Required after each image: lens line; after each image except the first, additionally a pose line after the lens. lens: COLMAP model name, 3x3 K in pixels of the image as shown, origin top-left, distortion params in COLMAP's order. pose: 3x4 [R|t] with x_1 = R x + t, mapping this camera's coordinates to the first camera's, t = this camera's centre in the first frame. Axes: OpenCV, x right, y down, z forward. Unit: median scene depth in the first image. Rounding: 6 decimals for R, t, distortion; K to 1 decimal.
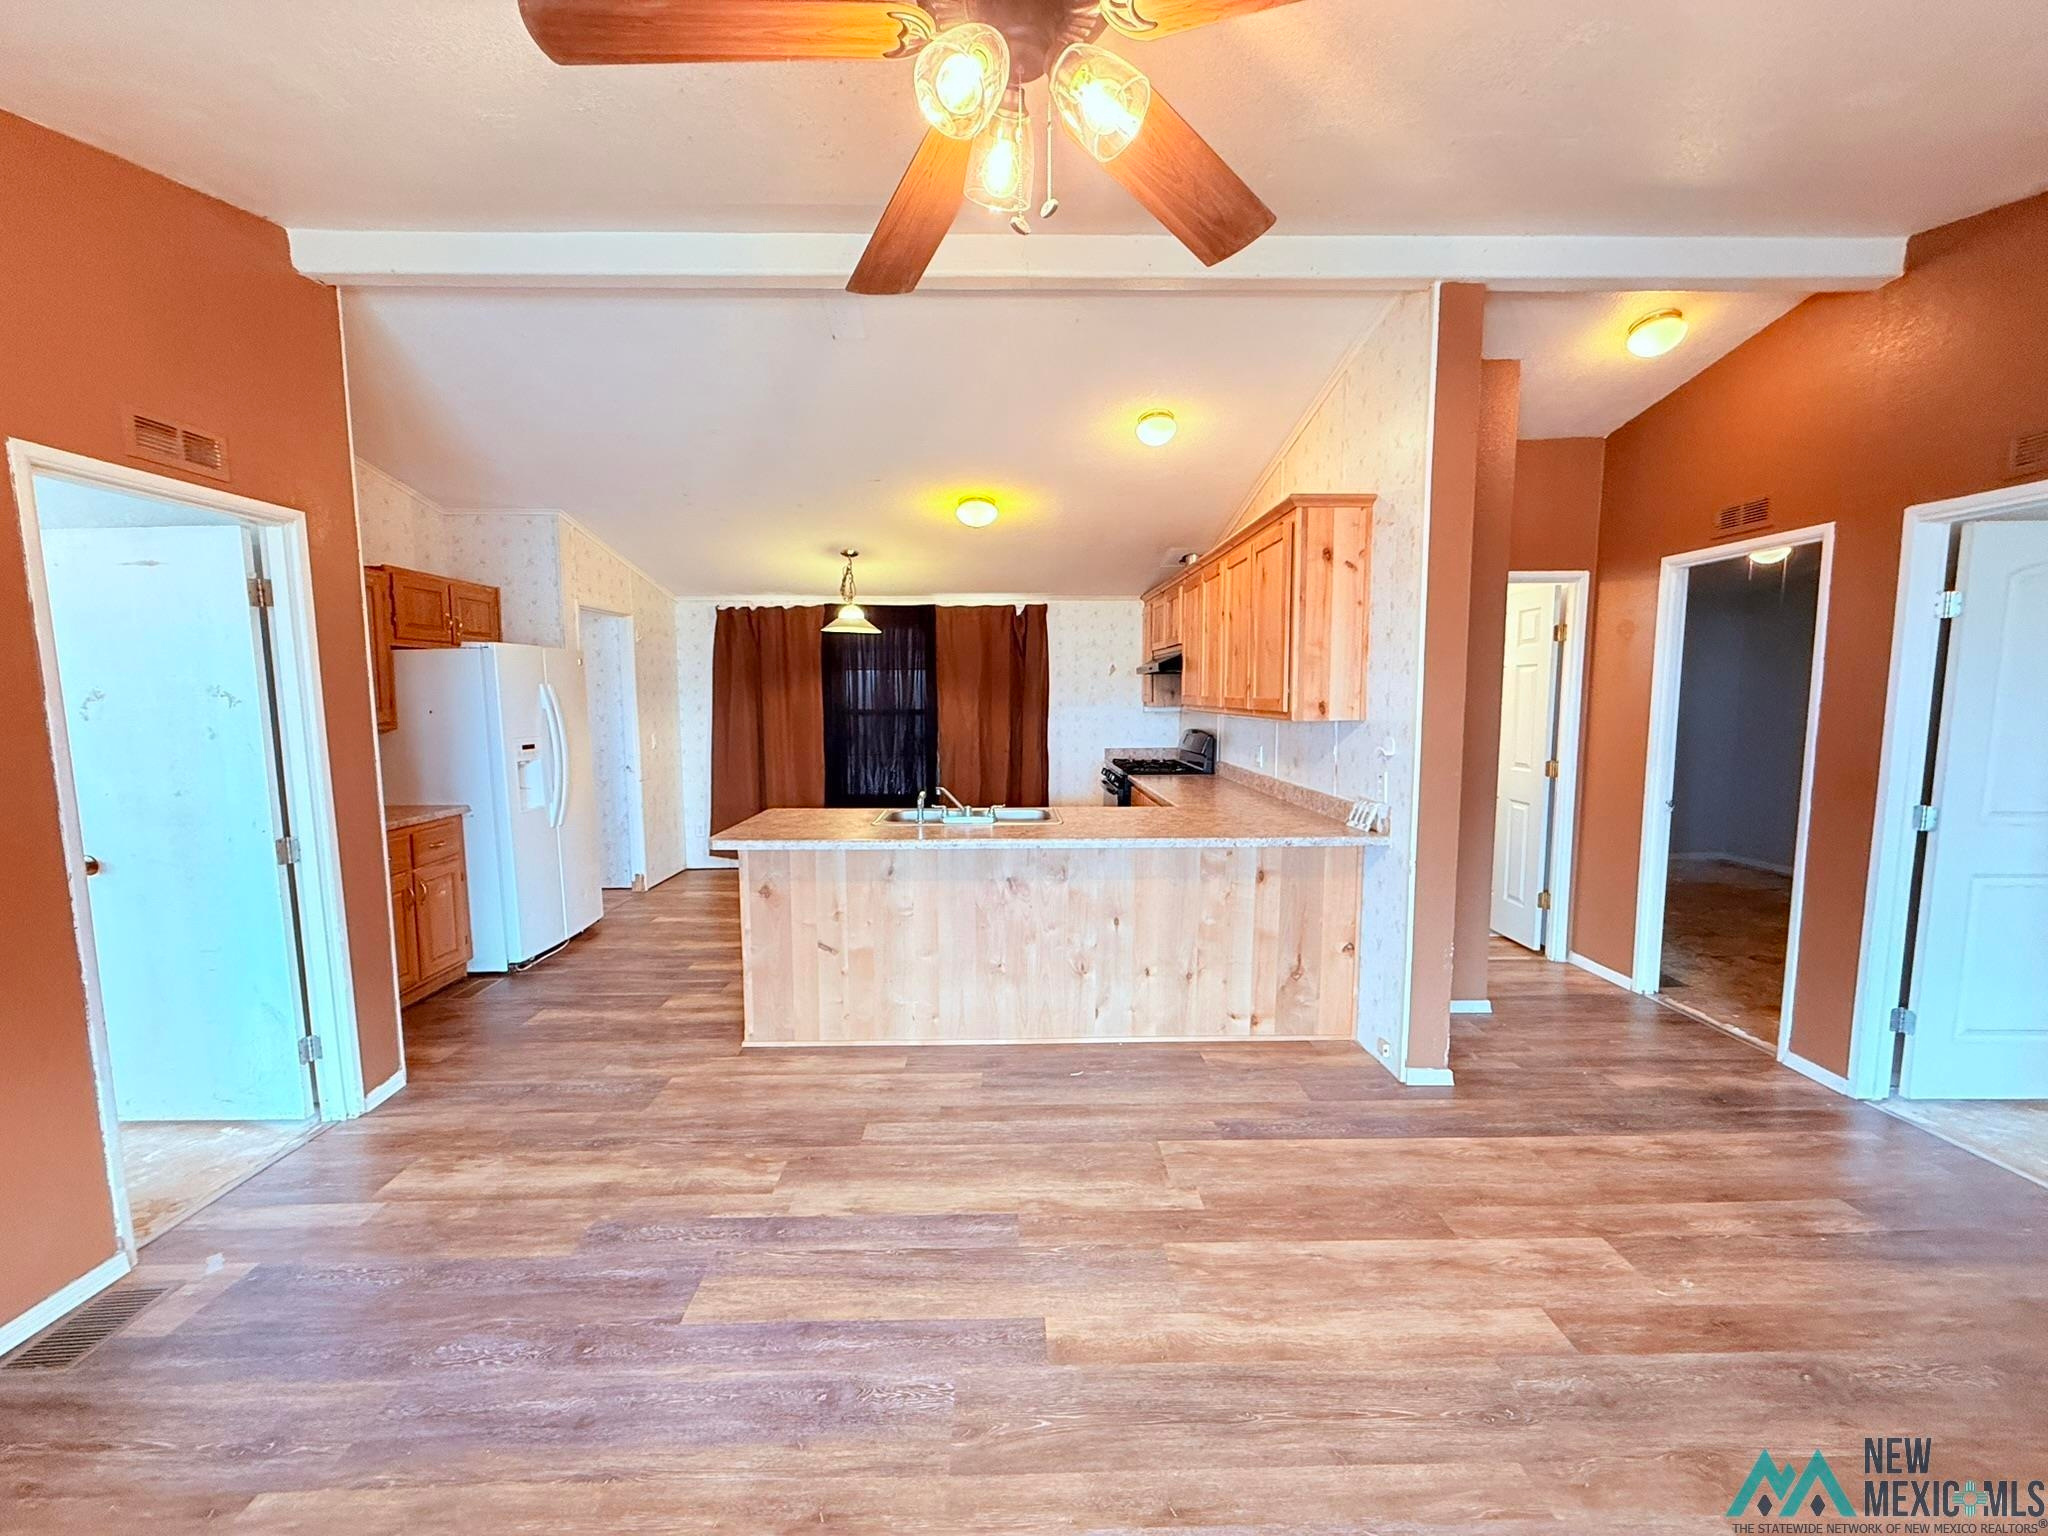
lens RADIAL K [[812.8, 0, 1019.4], [0, 812.8, 775.4], [0, 0, 1]] dist [0.000252, 0.000004]
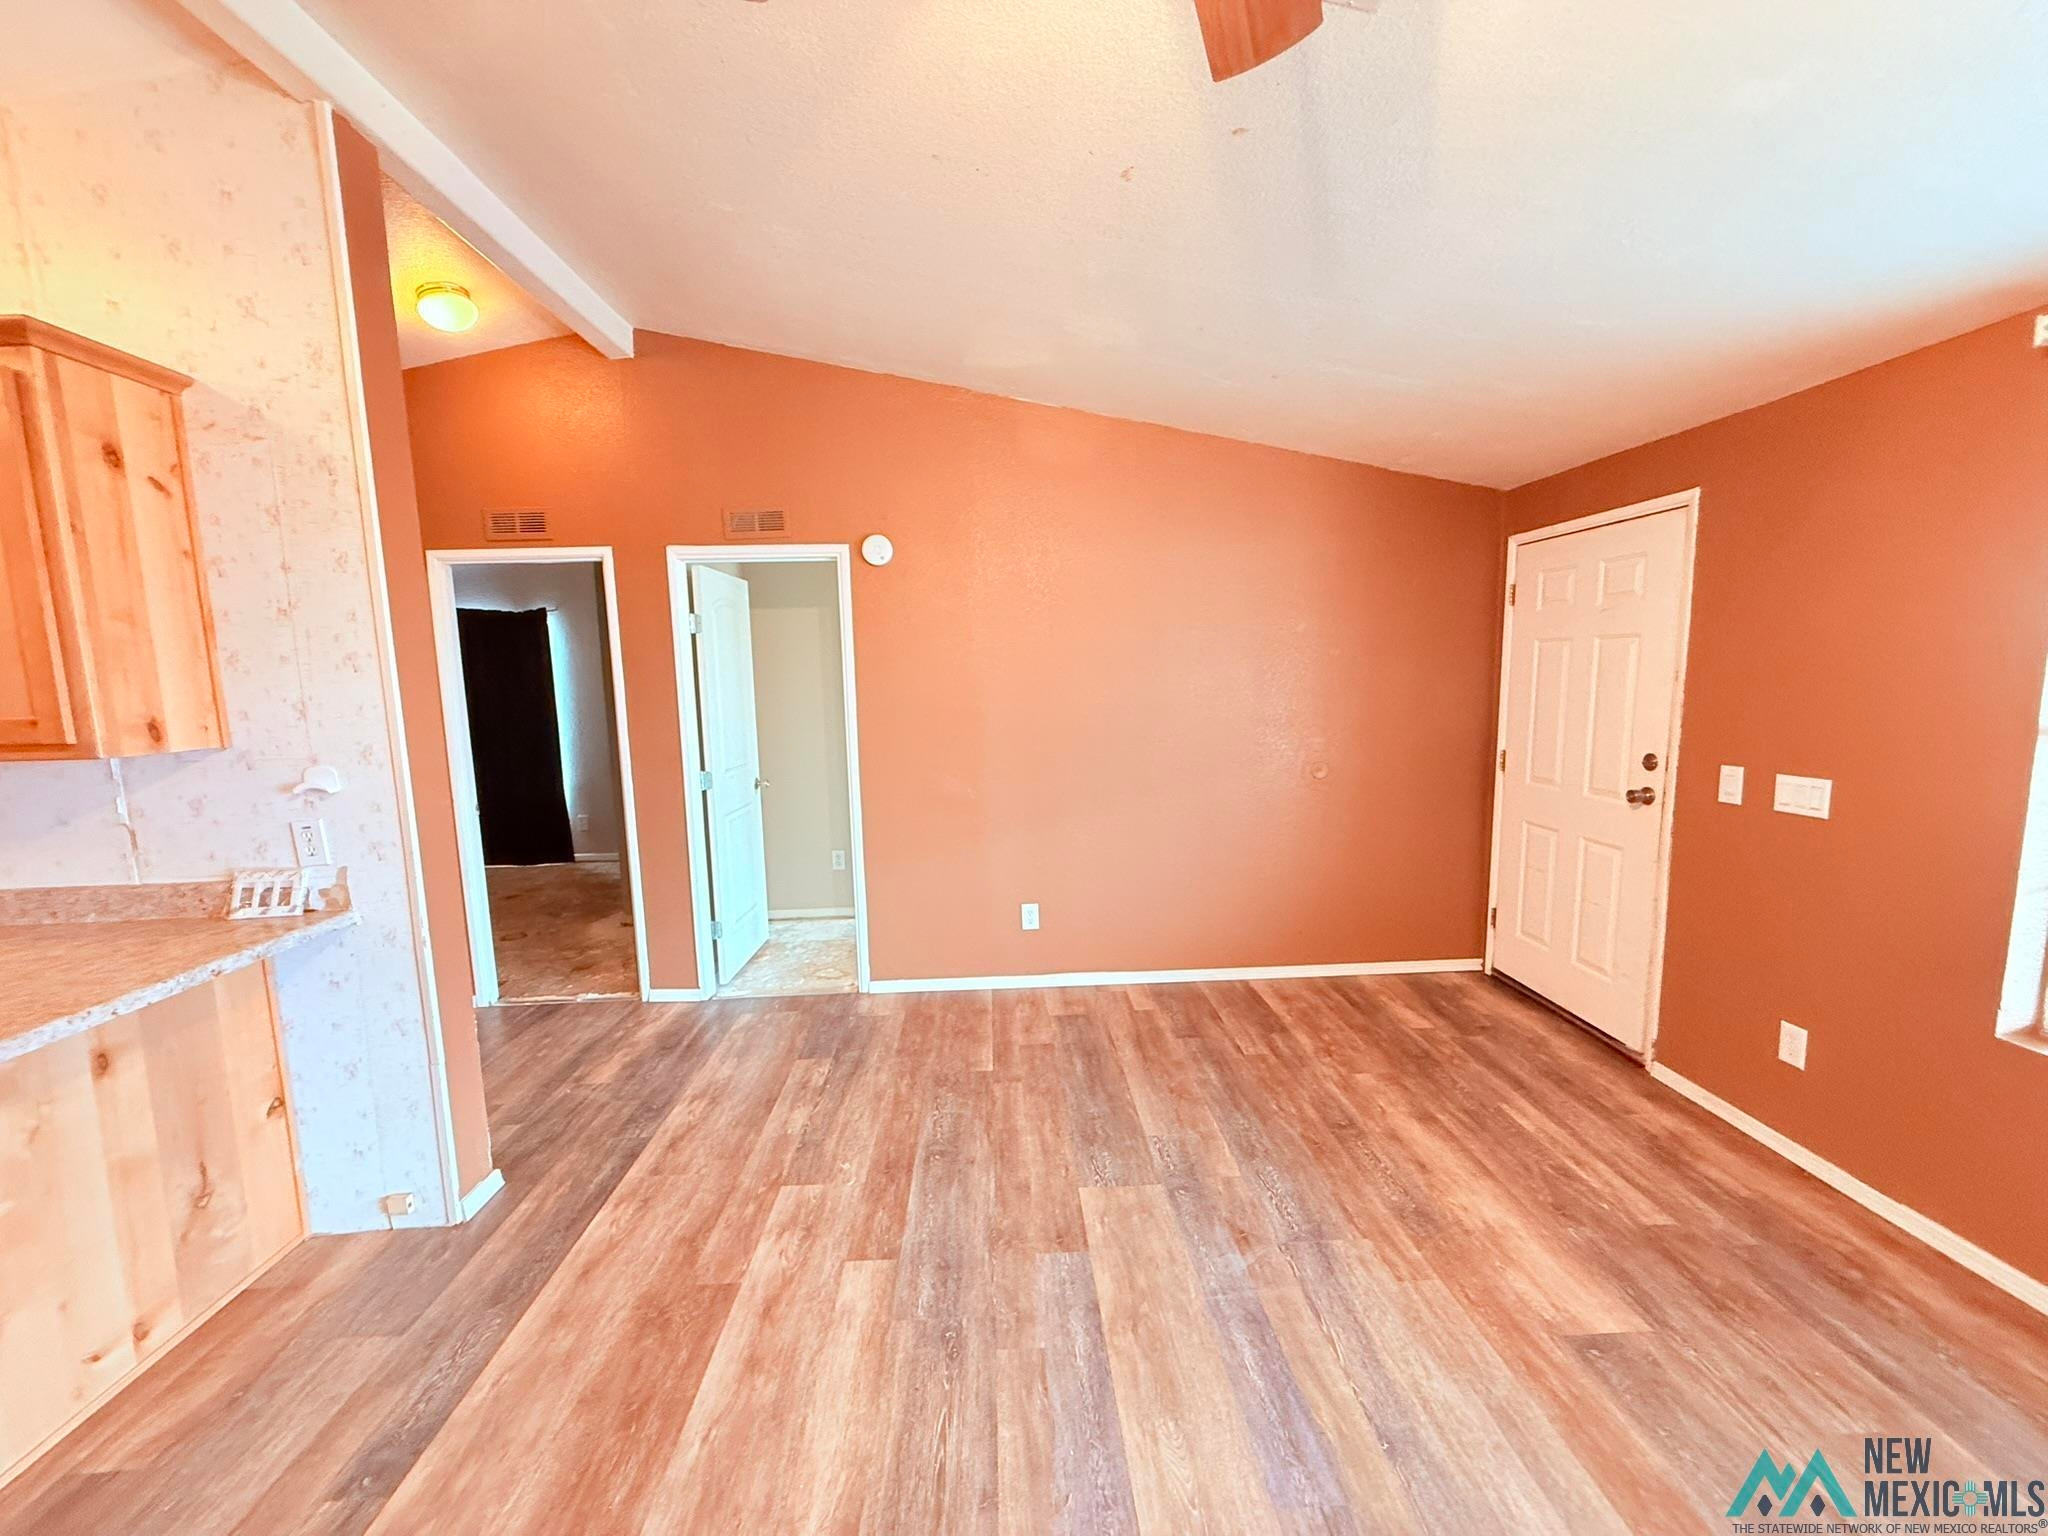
lens RADIAL K [[812.8, 0, 1019.4], [0, 812.8, 775.4], [0, 0, 1]] dist [0.000252, 0.000004]
pose [[-0.019614, -0.118353, 0.992778, -0.215685], [0.125013, 0.984886, 0.119882, -0.047131], [-0.991961, 0.126461, -0.004522, 0.426110]]
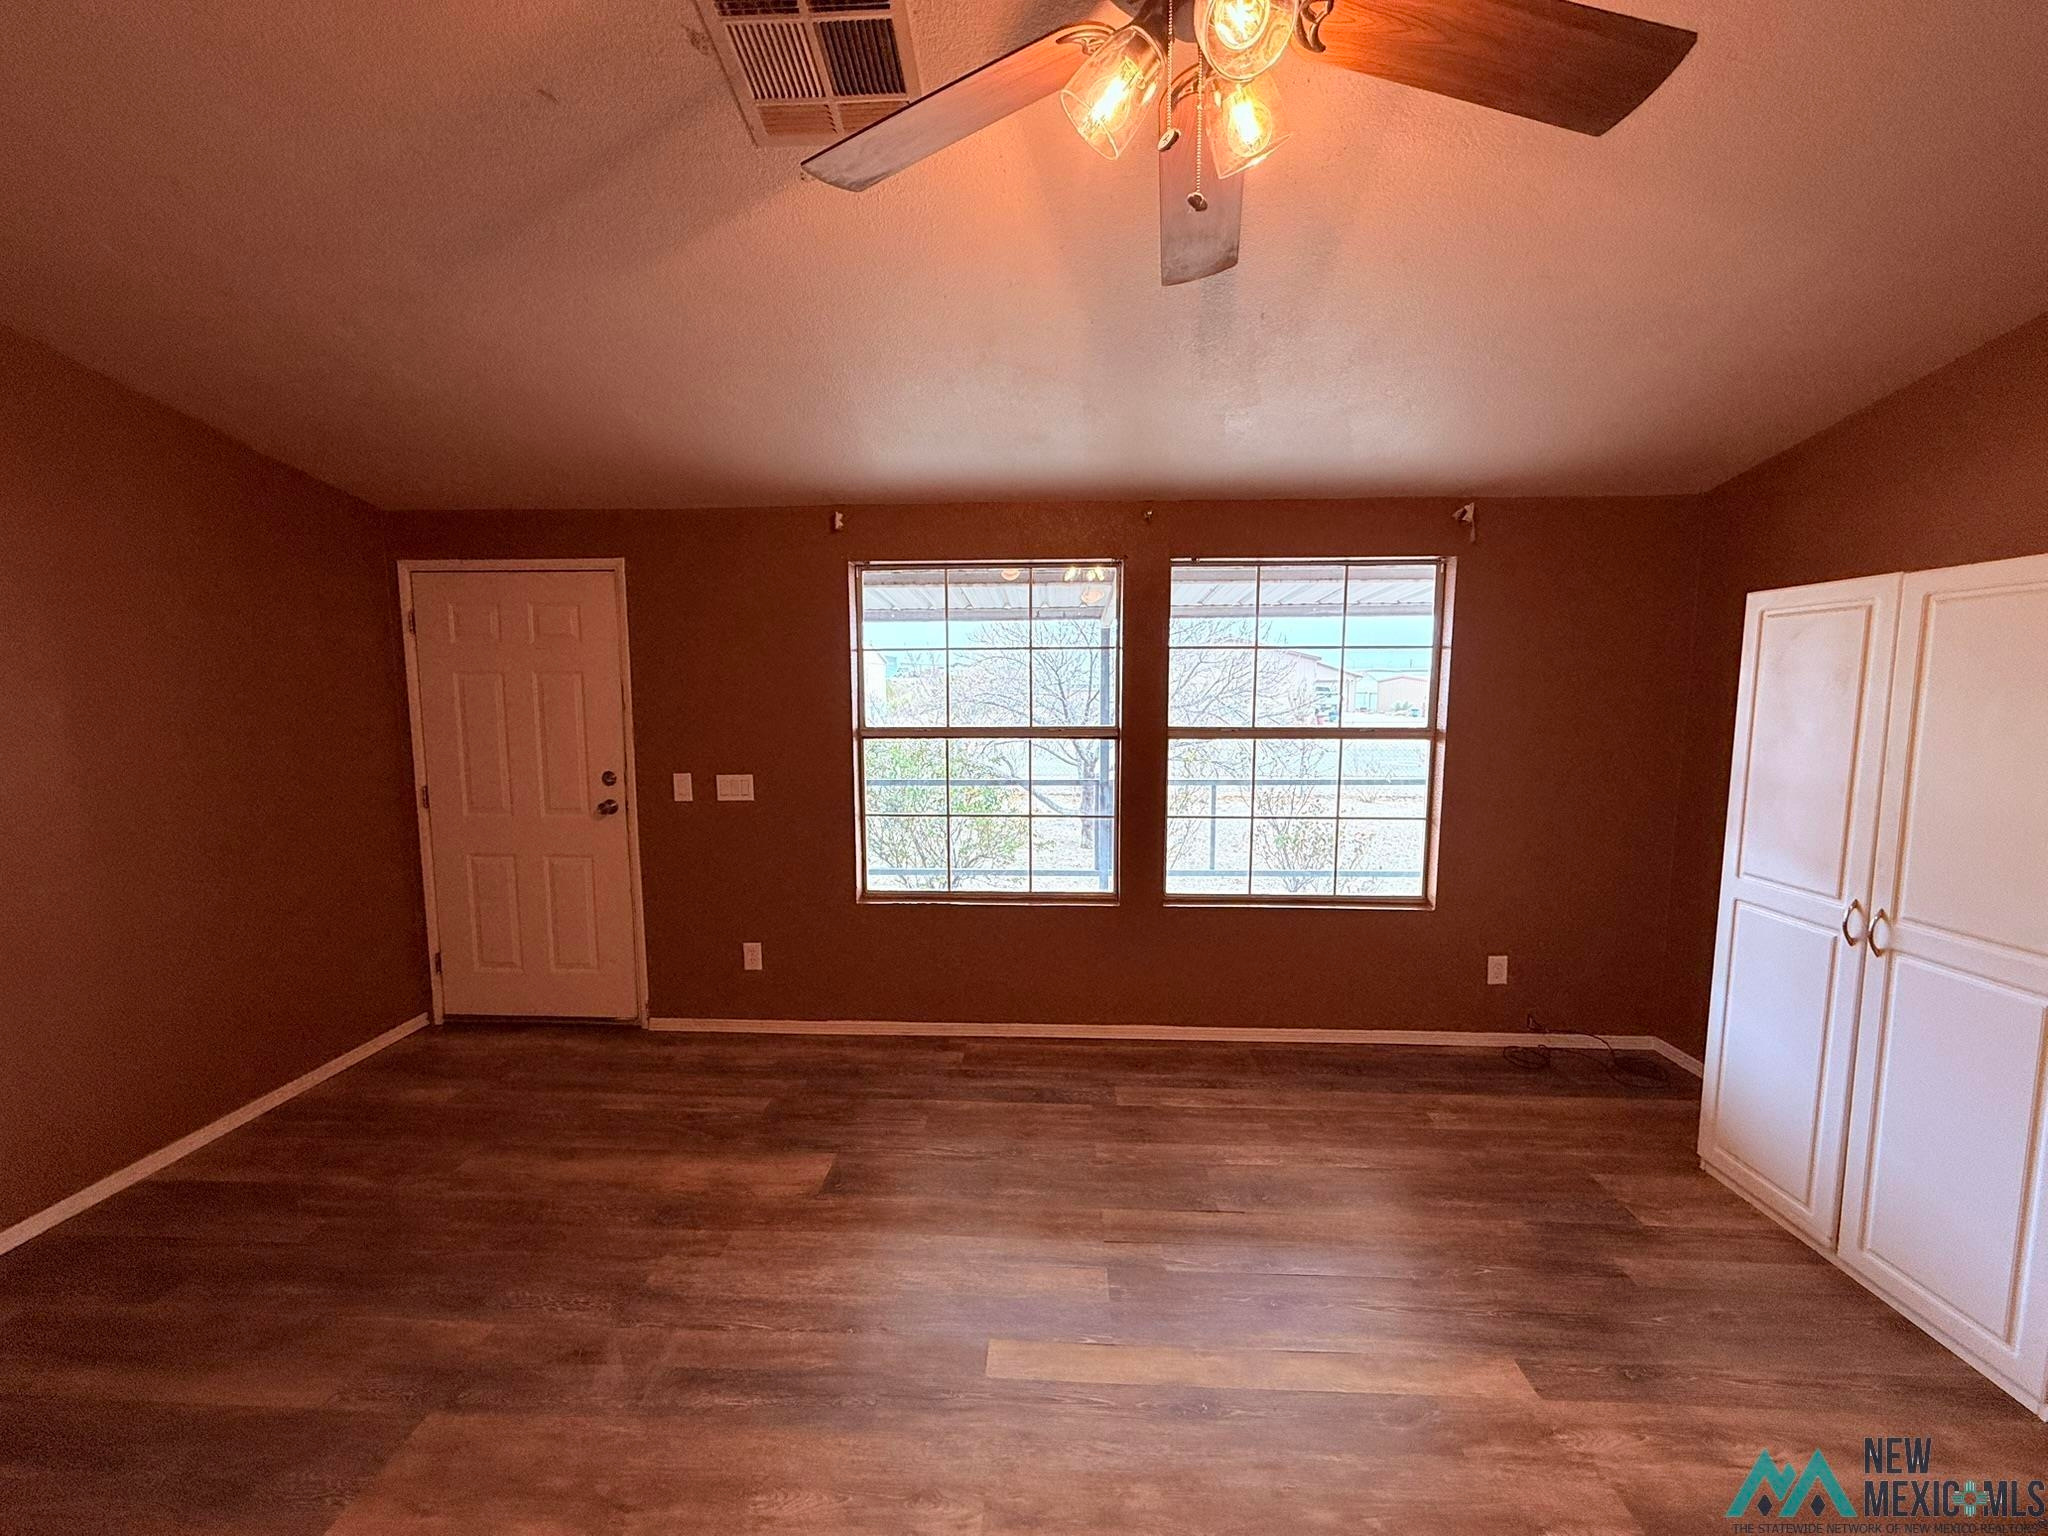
lens RADIAL K [[812.8, 0, 1019.4], [0, 812.8, 775.4], [0, 0, 1]] dist [0.000252, 0.000004]
pose [[-0.997508, 0.001621, 0.070537, 0.051750], [0.016474, 0.977454, 0.210505, -0.089547], [-0.068605, 0.211142, -0.975045, 0.748305]]
